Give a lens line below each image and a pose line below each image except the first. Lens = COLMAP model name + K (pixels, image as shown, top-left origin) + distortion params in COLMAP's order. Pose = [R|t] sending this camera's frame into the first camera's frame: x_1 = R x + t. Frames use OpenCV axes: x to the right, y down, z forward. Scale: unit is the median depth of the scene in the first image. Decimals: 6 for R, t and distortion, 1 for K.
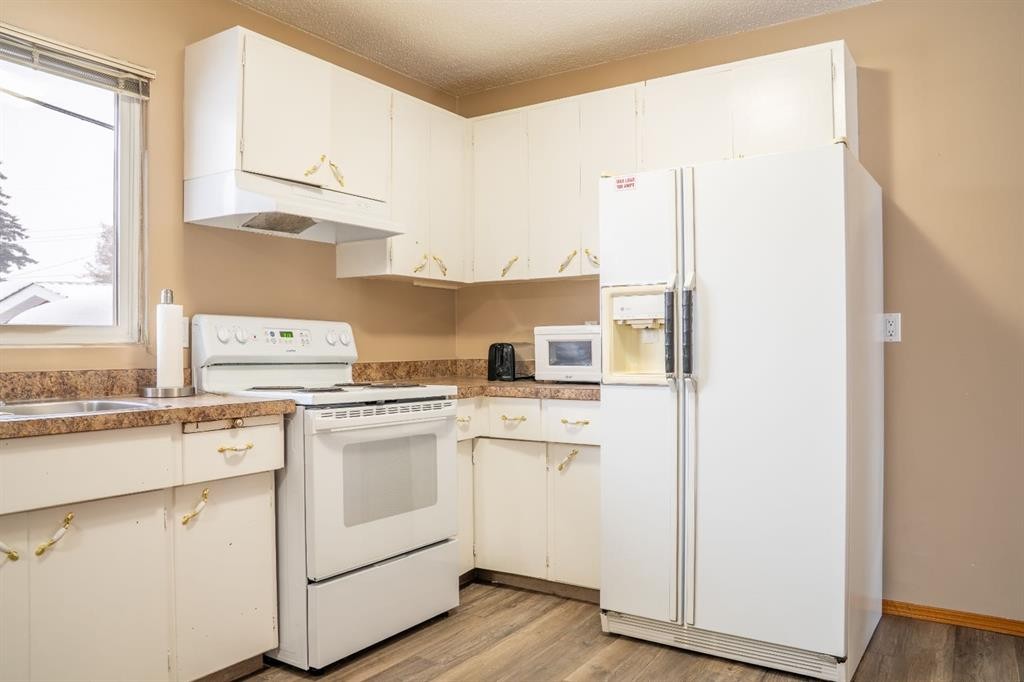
lens RADIAL K [[745.2, 0, 509.7], [0, 745.2, 345.5], [0, 0, 1]] dist [-0.104346, 0.088254]
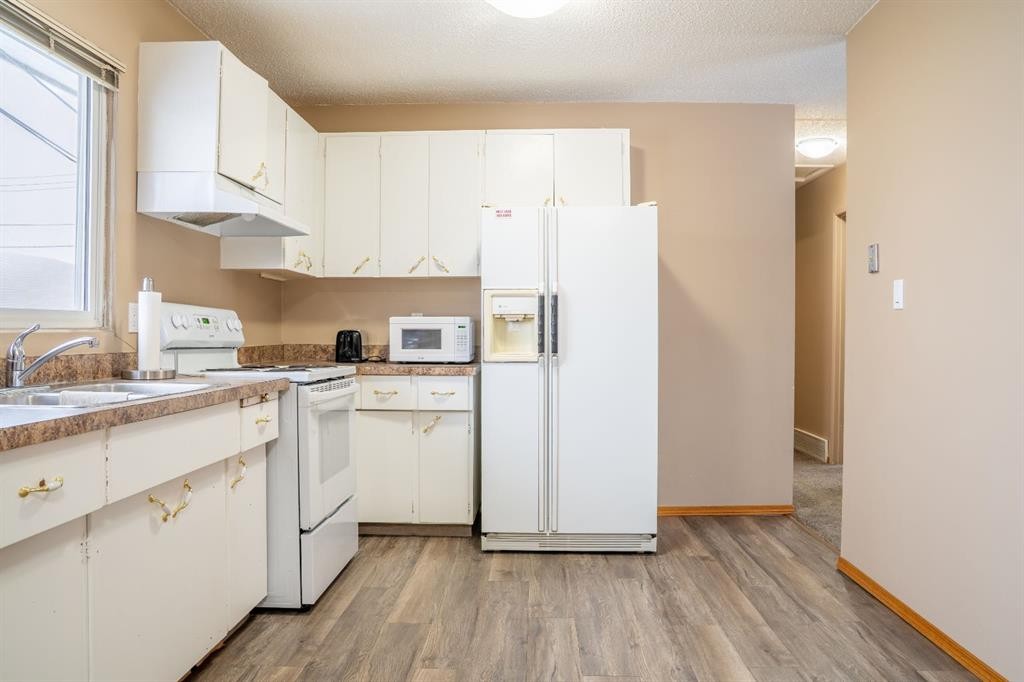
lens RADIAL K [[748.7, 0, 510.4], [0, 748.7, 327.4], [0, 0, 1]] dist [-0.059181, 0.001953]
pose [[0.853434, 0.010376, 0.521098, -0.512356], [-0.006848, 0.999939, -0.008695, 0.000850], [-0.521156, 0.003852, 0.853452, -0.163264]]
